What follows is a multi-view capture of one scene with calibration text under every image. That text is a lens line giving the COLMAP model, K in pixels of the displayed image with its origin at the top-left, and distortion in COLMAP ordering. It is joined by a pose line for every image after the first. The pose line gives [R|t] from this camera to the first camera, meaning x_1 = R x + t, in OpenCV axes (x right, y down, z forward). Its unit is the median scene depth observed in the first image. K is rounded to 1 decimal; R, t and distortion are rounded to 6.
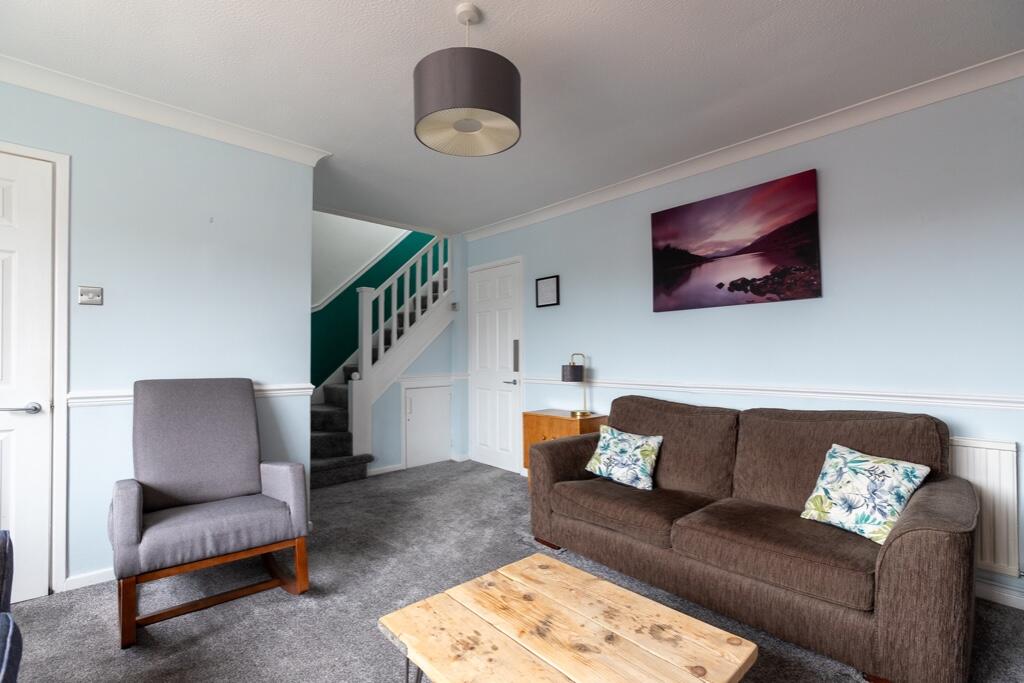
lens RADIAL K [[470.6, 0, 509.8], [0, 470.6, 349.2], [0, 0, 1]] dist [0.003570, 0.004574]
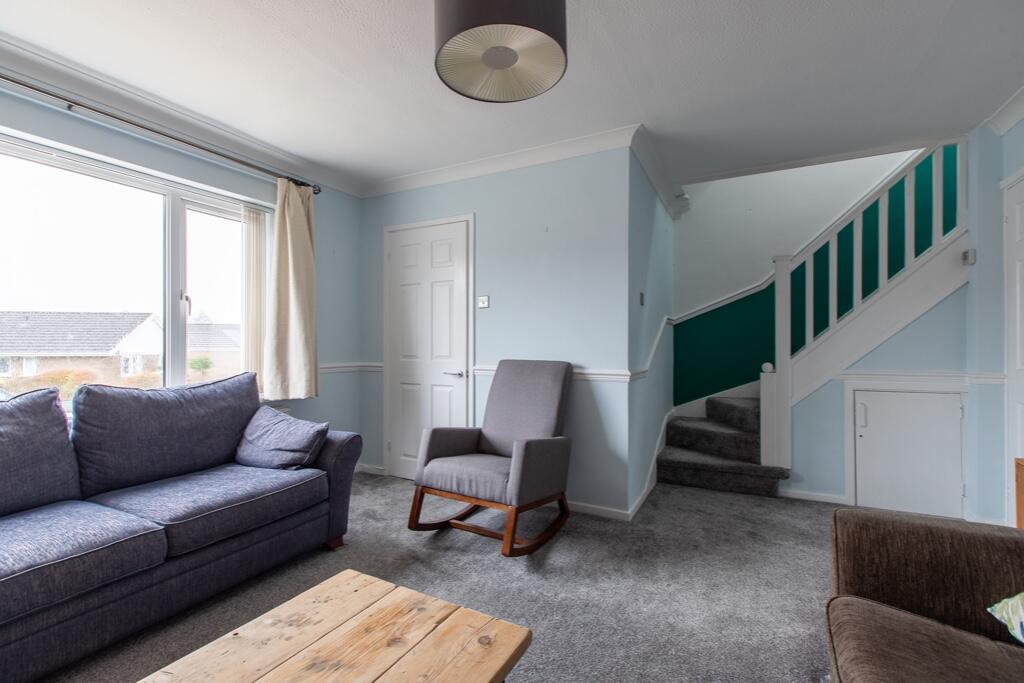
lens RADIAL K [[470.6, 0, 509.4], [0, 470.6, 342.4], [0, 0, 1]] dist [0.003570, 0.004574]
pose [[0.313494, -0.002696, -0.949586, 0.444613], [0.012457, 0.999922, 0.001274, 0.011596], [0.949508, -0.012228, 0.313503, 0.486417]]
